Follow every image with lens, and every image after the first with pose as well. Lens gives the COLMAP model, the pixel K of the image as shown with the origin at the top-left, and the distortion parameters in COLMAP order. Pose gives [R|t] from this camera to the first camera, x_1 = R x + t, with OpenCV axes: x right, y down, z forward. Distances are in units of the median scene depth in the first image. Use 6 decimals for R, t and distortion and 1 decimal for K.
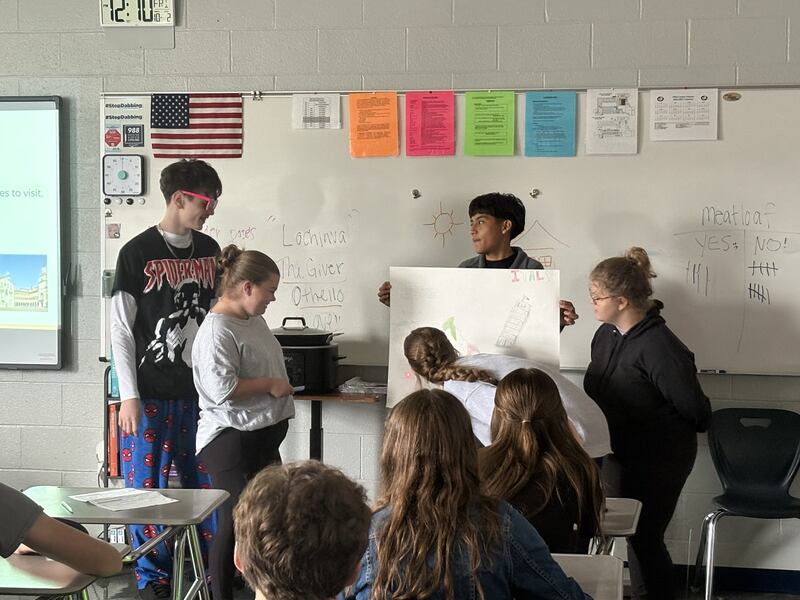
lens RADIAL K [[1655.5, 0, 401.9], [0, 1655.5, 301.8], [0, 0, 1]] dist [0.087951, 0.000000]
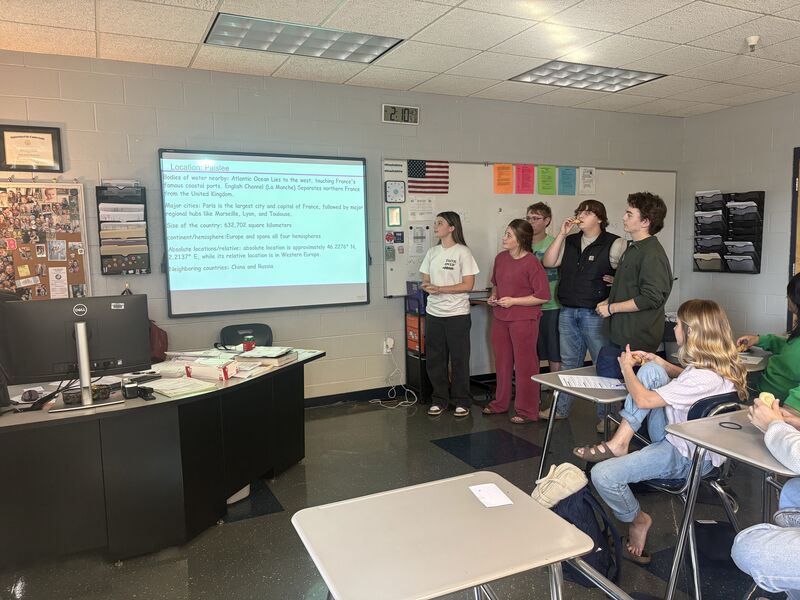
lens RADIAL K [[606.0, 0, 399.2], [0, 606.0, 304.2], [0, 0, 1]] dist [0.037655, -0.040537]
pose [[0.799938, -0.085454, 0.593968, -0.603303], [0.043751, 0.995480, 0.084297, -0.016218], [-0.598486, -0.041446, 0.800060, 0.429467]]
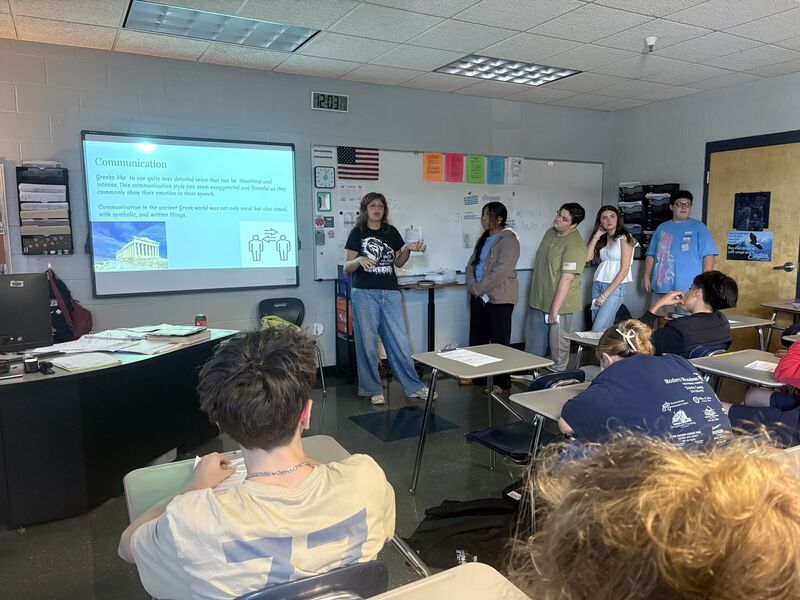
lens RADIAL K [[606.0, 0, 400.4], [0, 606.0, 302.2], [0, 0, 1]] dist [0.037655, -0.040537]
pose [[0.766947, -0.091900, 0.635096, -0.581495], [0.031161, 0.993858, 0.106185, -0.013261], [-0.640953, -0.061648, 0.765100, 0.379418]]
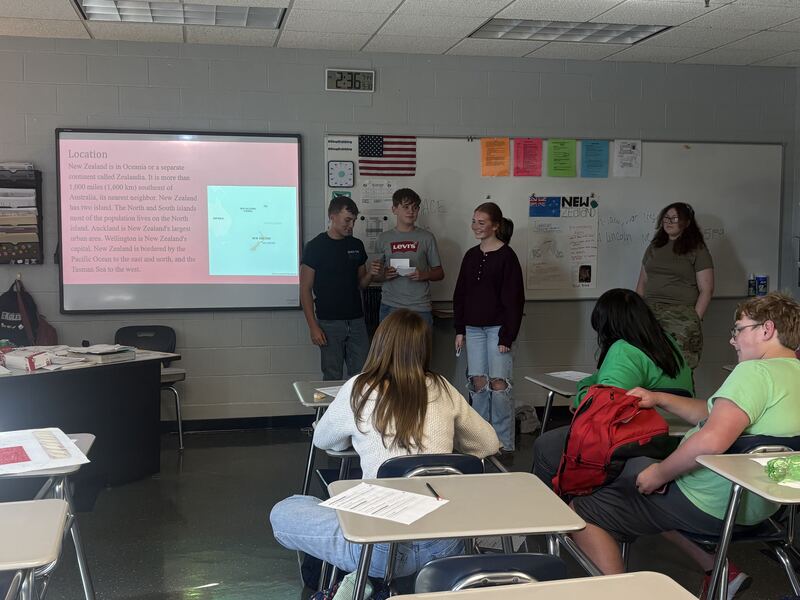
lens RADIAL K [[962.5, 0, 398.3], [0, 962.5, 297.0], [0, 0, 1]] dist [0.050070, 0.000000]
pose [[0.924627, -0.032668, 0.379469, -0.475481], [0.016655, 0.998830, 0.045406, -0.011097], [-0.380509, -0.035664, 0.924089, 0.126374]]
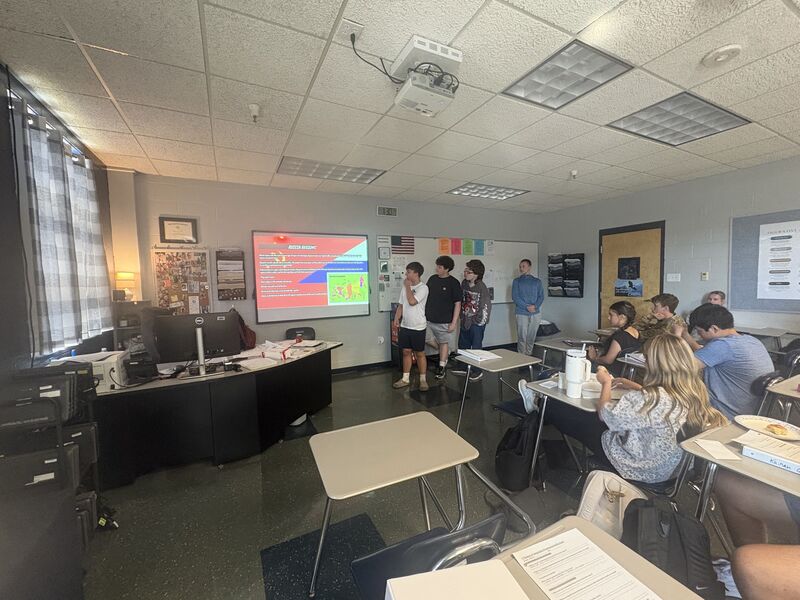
lens RADIAL K [[334.5, 0, 401.9], [0, 334.5, 302.6], [0, 0, 1]] dist [-0.007408, 0.000319]
pose [[0.783283, -0.068044, 0.617931, -0.589229], [0.048246, 0.997647, 0.048701, -0.016235], [-0.619791, -0.008334, 0.784723, 0.426740]]
